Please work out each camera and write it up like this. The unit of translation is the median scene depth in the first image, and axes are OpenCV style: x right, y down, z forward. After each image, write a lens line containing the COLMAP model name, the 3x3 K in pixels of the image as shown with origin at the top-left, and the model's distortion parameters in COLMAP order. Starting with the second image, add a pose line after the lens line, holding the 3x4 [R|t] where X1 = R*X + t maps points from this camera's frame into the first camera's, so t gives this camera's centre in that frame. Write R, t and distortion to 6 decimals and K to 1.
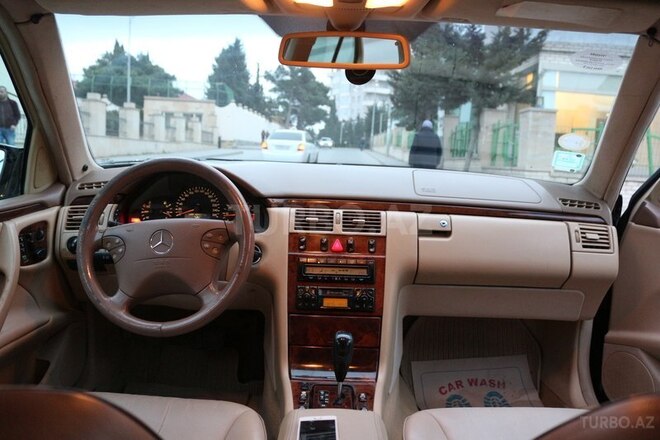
lens RADIAL K [[545.3, 0, 347.5], [0, 545.3, 188.4], [0, 0, 1]] dist [-0.154863, 0.150481]
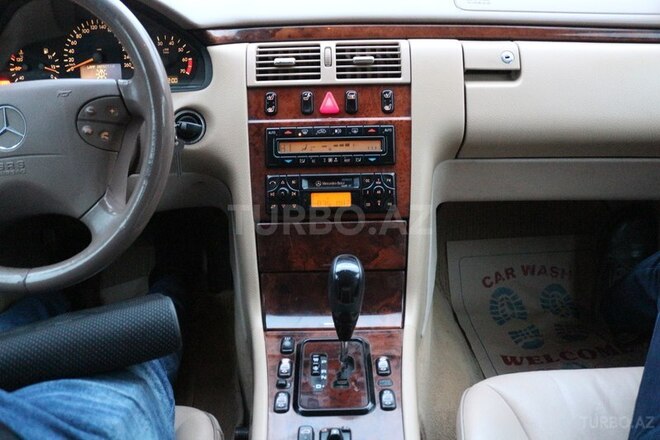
lens RADIAL K [[545.3, 0, 347.5], [0, 545.3, 188.4], [0, 0, 1]] dist [-0.154863, 0.150481]
pose [[0.998238, -0.050254, -0.031563, 0.015220], [0.057582, 0.948870, 0.310372, 0.009938], [0.014352, -0.311643, 0.950091, 0.408049]]
